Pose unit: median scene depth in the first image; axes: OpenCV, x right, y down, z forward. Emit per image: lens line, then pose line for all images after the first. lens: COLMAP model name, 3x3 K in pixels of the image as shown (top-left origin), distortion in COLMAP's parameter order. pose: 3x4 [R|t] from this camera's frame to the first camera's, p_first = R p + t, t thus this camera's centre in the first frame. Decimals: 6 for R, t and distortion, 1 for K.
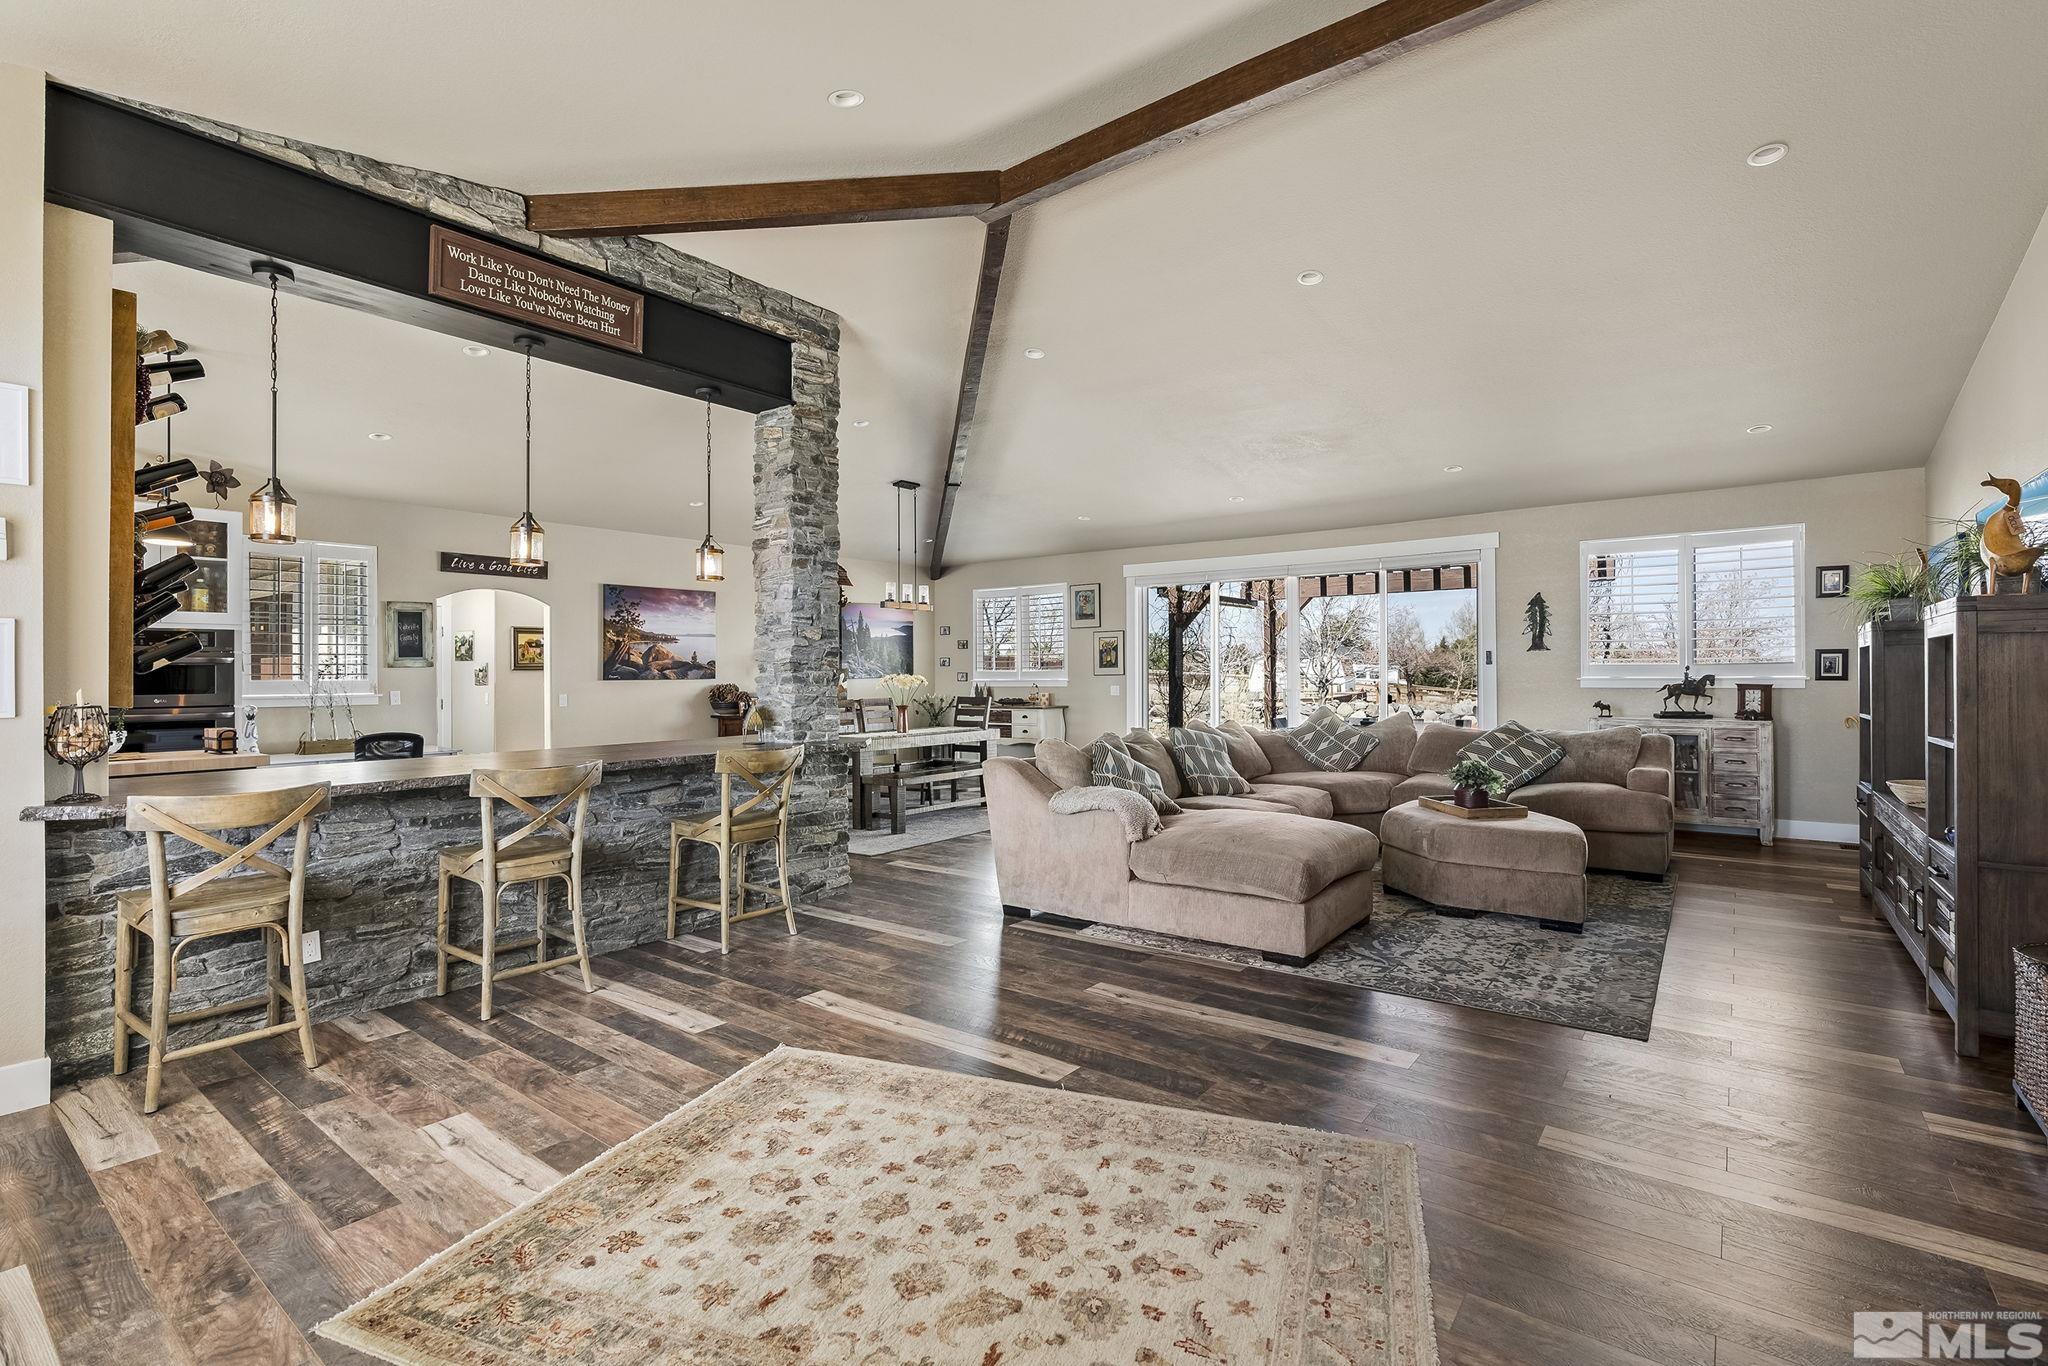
lens RADIAL K [[937.0, 0, 1018.9], [0, 937.0, 682.0], [0, 0, 1]] dist [-0.006270, 0.004281]
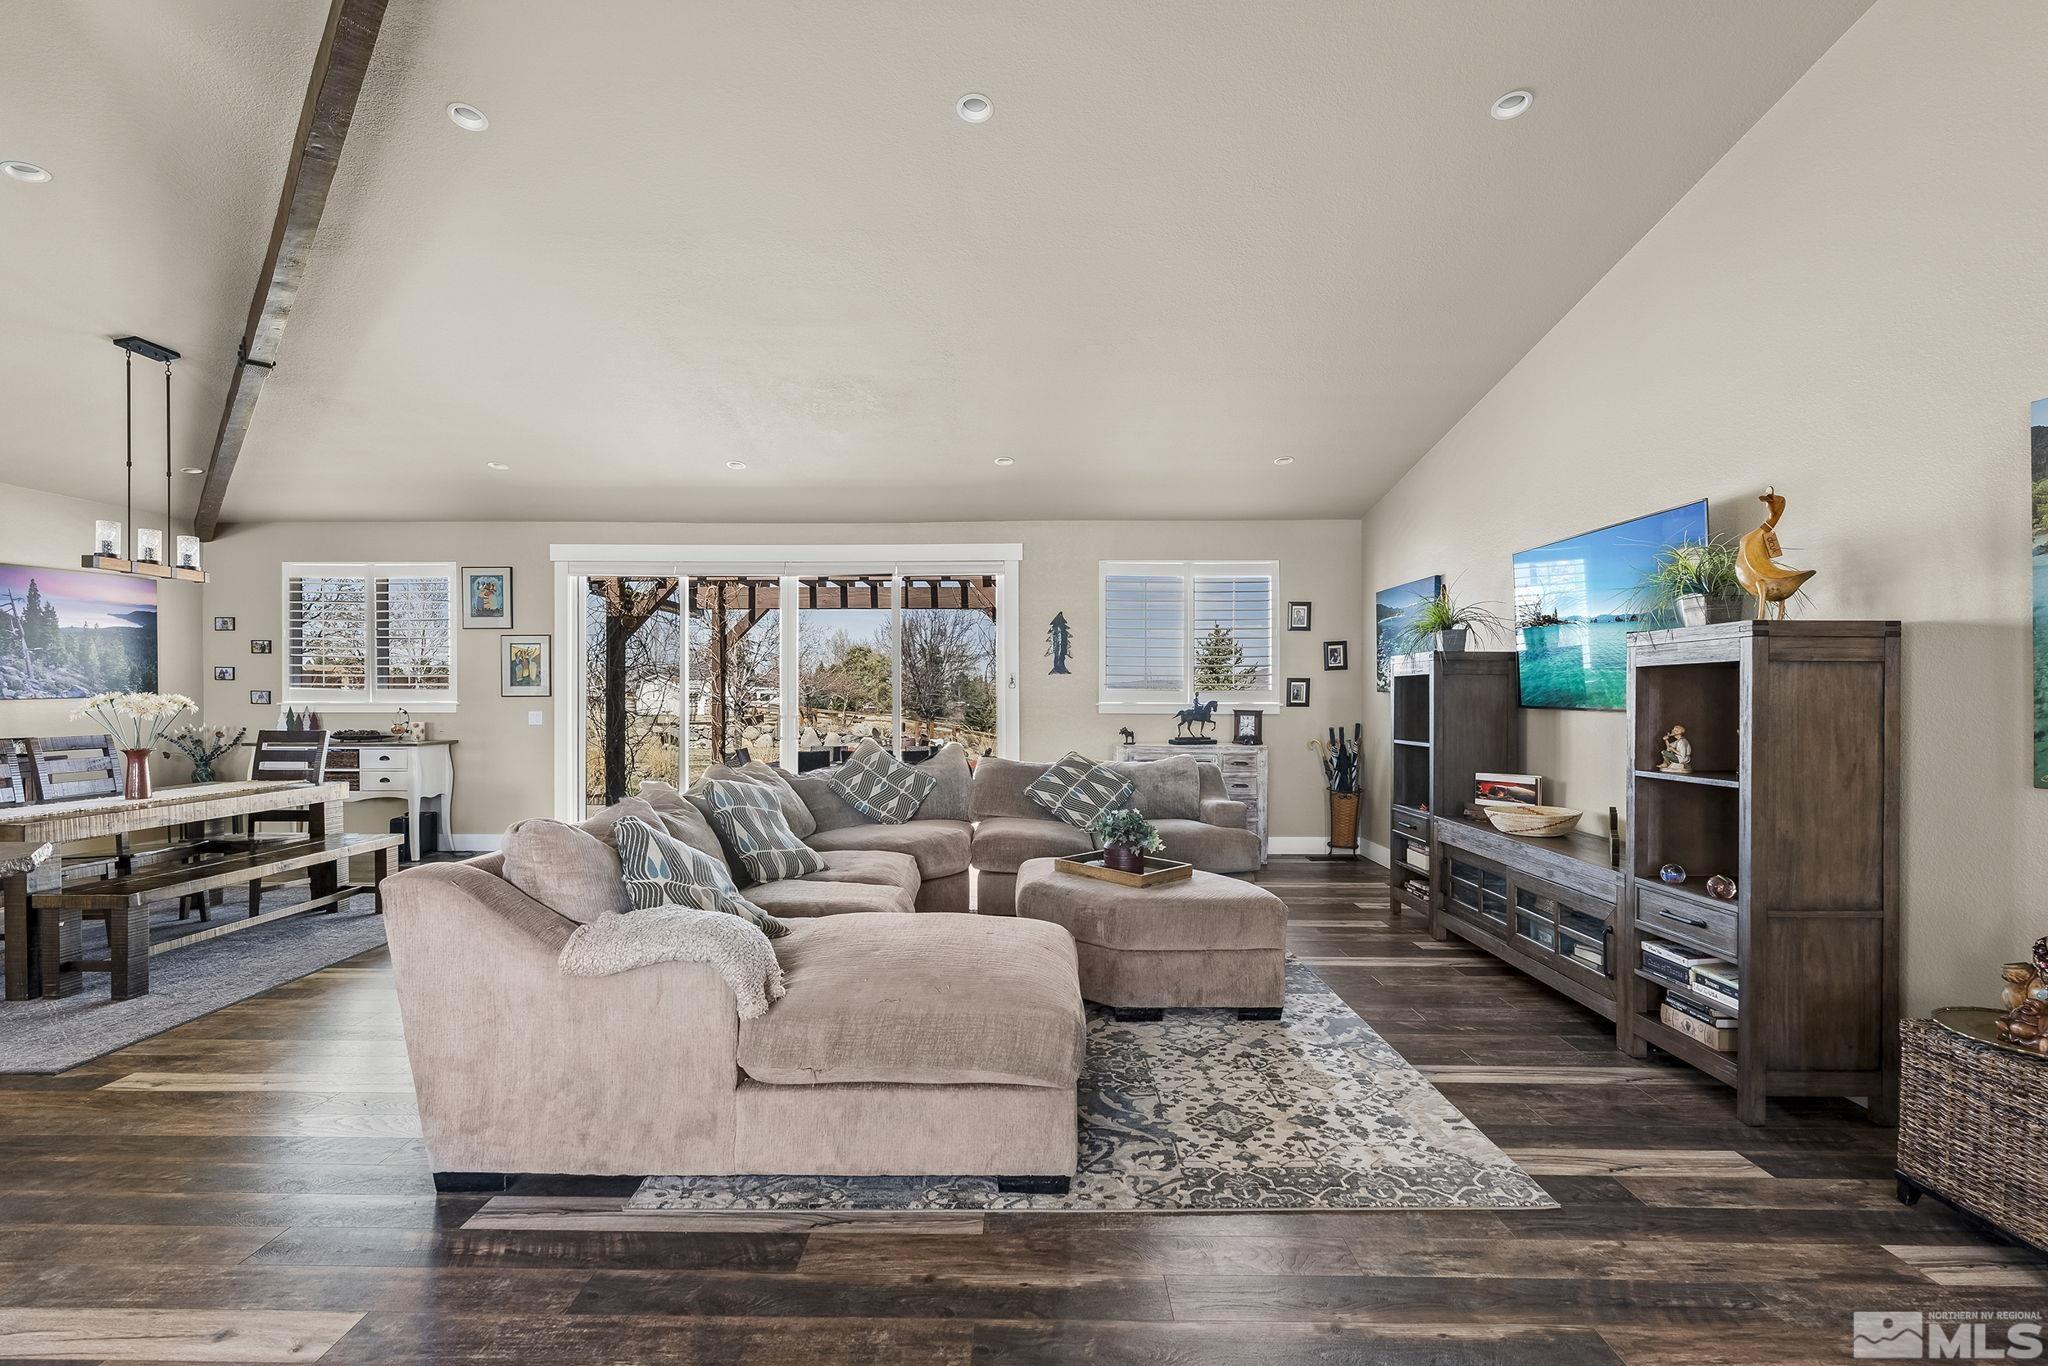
lens RADIAL K [[939.7, 0, 1019.3], [0, 939.7, 709.2], [0, 0, 1]] dist [-0.008936, 0.001574]
pose [[0.801643, -0.000691, 0.597803, -0.044611], [-0.002709, 0.999985, 0.004790, -0.003093], [-0.597797, -0.005459, 0.801629, 0.304942]]
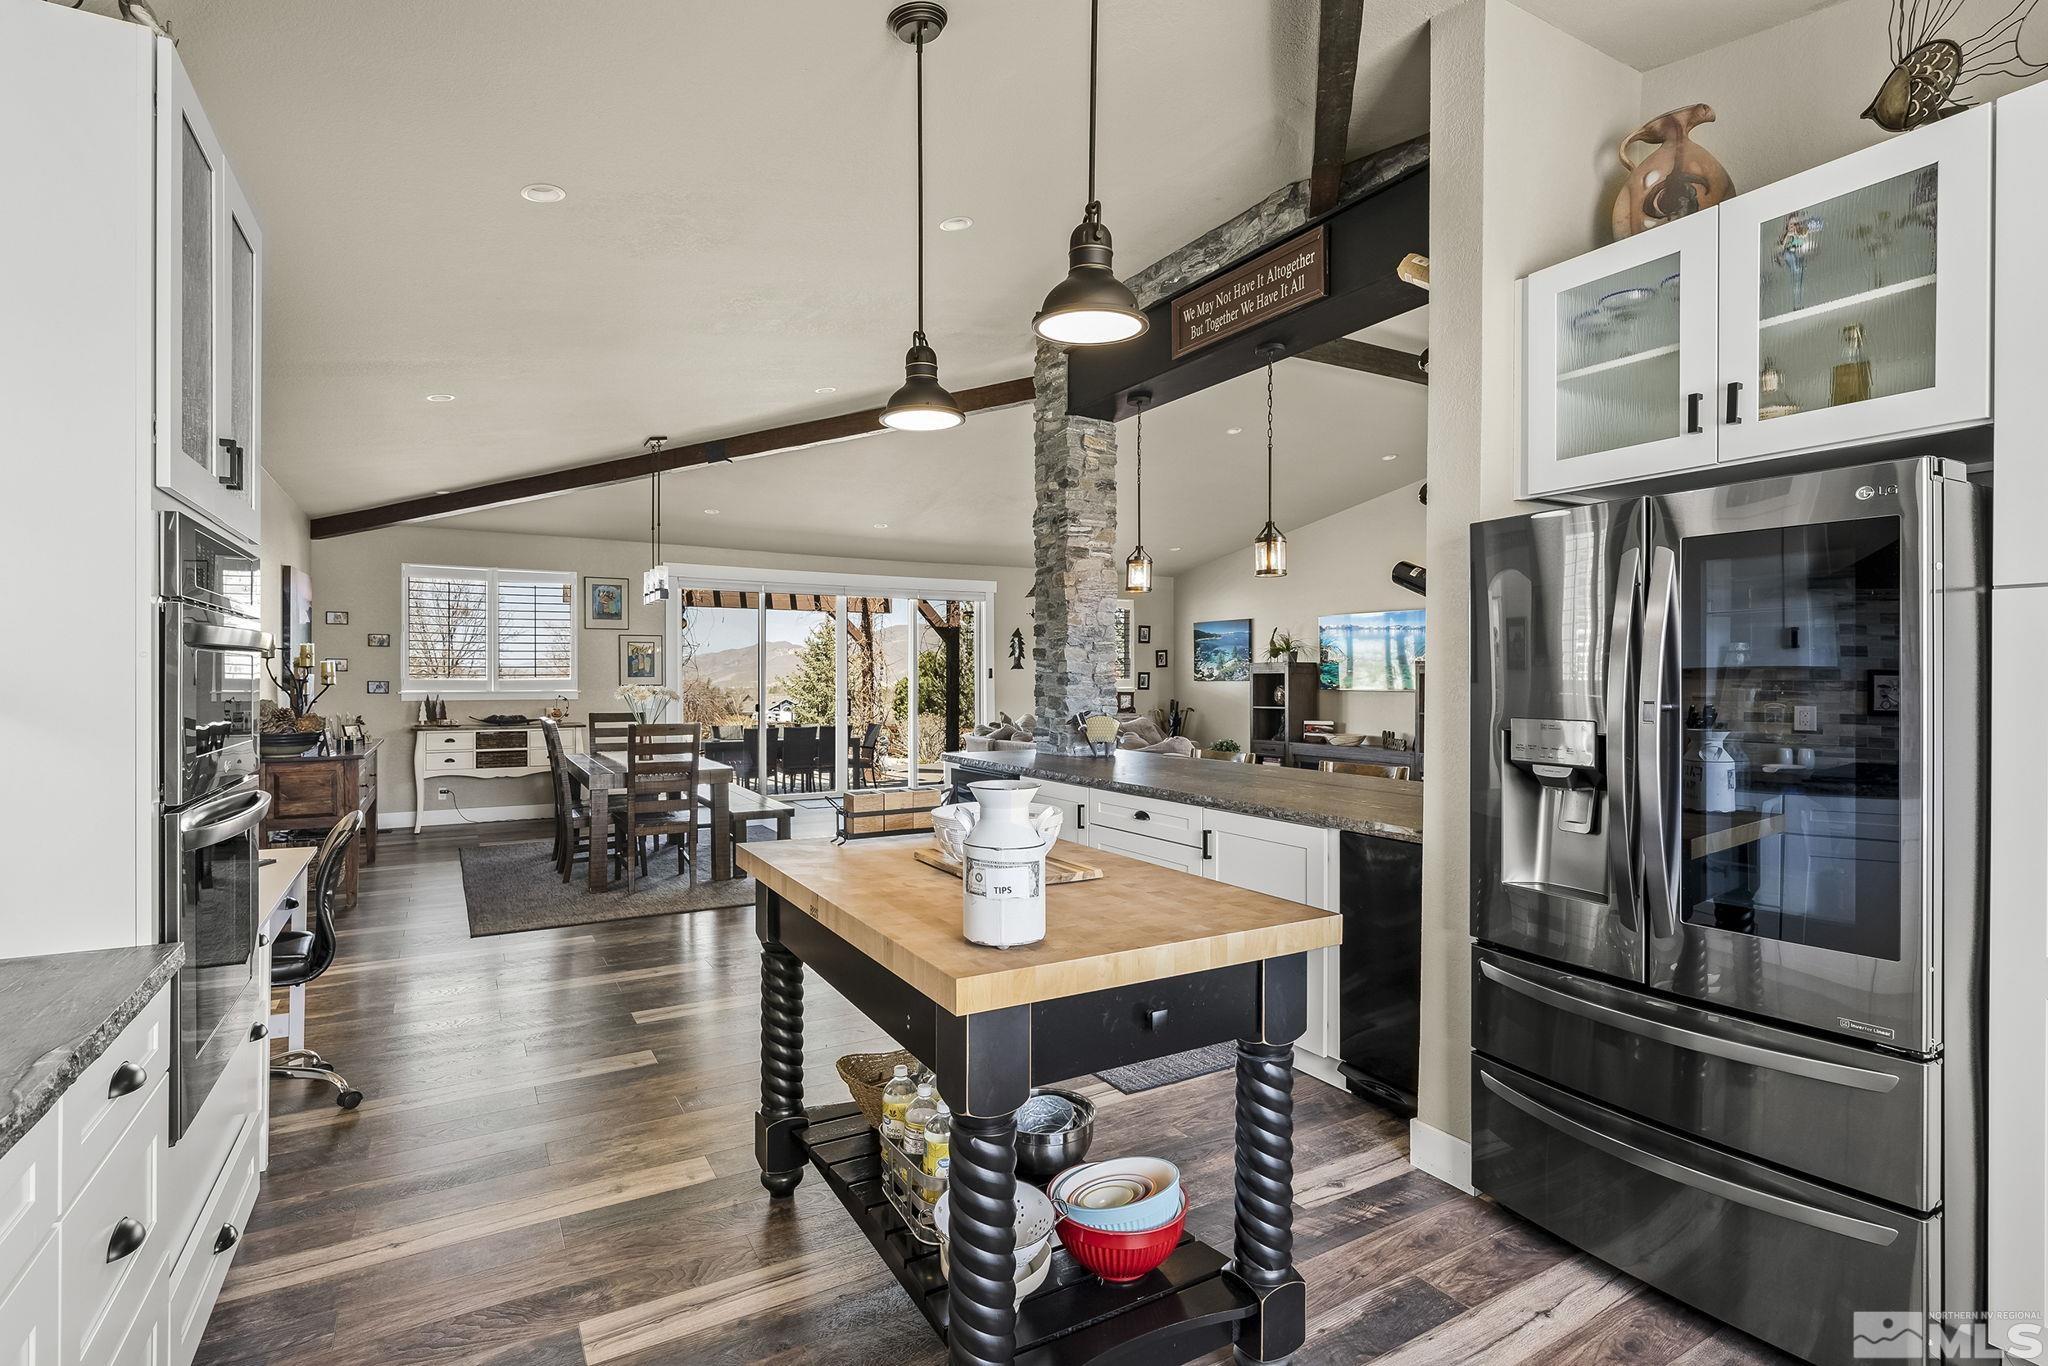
lens RADIAL K [[980.1, 0, 1013.1], [0, 980.1, 683.7], [0, 0, 1]] dist [-0.002217, 0.000149]
pose [[0.381056, 0.003040, 0.924547, -0.920863], [0.003349, 0.999983, -0.004669, -0.004966], [-0.924546, 0.004875, 0.381039, 0.499684]]
